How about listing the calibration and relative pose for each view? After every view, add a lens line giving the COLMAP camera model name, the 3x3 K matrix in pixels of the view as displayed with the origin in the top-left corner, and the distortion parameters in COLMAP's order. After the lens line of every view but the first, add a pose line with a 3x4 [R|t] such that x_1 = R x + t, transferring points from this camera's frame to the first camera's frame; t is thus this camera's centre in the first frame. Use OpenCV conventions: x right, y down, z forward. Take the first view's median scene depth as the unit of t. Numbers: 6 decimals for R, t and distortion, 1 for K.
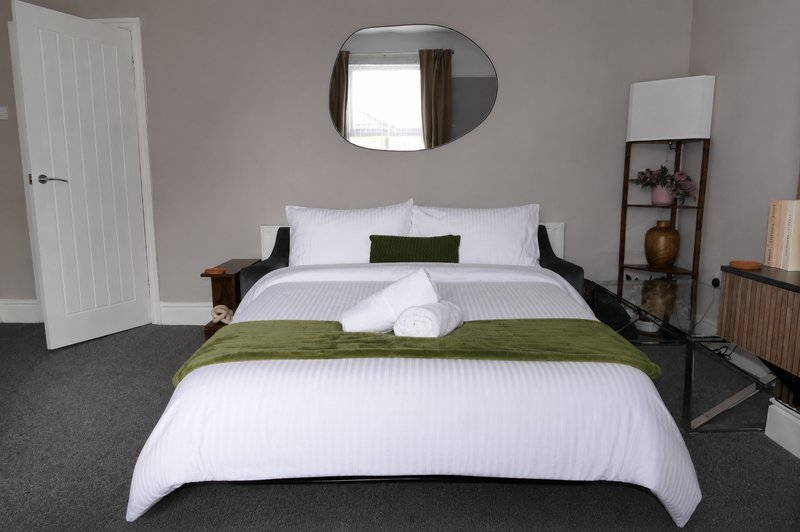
lens RADIAL K [[565.8, 0, 402.0], [0, 565.8, 263.2], [0, 0, 1]] dist [-0.011815, -0.008610]
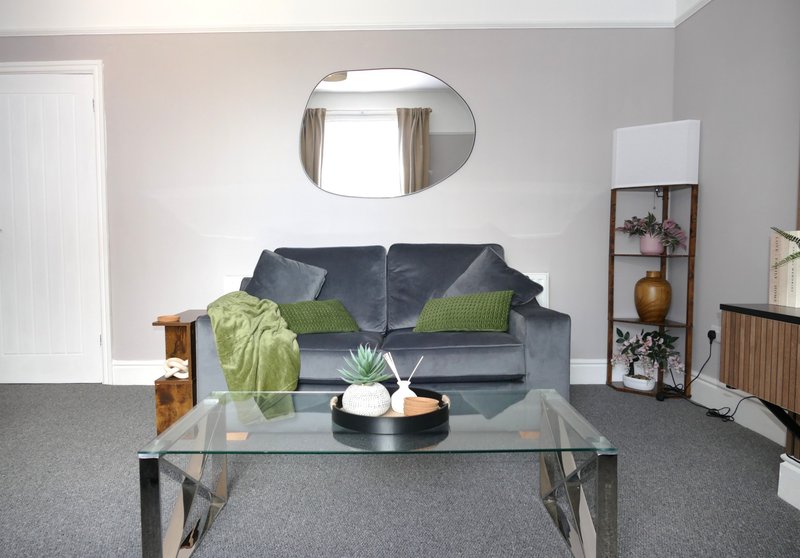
lens RADIAL K [[589.7, 0, 393.8], [0, 589.7, 277.6], [0, 0, 1]] dist [-0.018277, 0.004469]
pose [[0.999767, 0.000379, 0.021561, 0.008584], [0.001654, 0.995552, -0.094204, 0.028182], [-0.021501, 0.094218, 0.995319, 0.032386]]
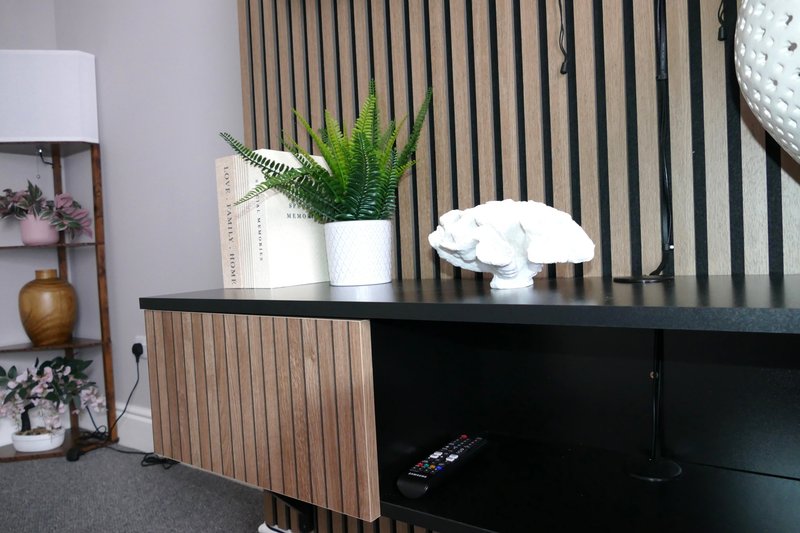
lens RADIAL K [[565.8, 0, 395.5], [0, 565.8, 263.5], [0, 0, 1]] dist [-0.011815, -0.008610]
pose [[0.579883, -0.058340, 0.812608, 0.179742], [0.172346, 0.983644, -0.052367, 0.020027], [-0.796262, 0.170416, 0.580453, 0.320152]]
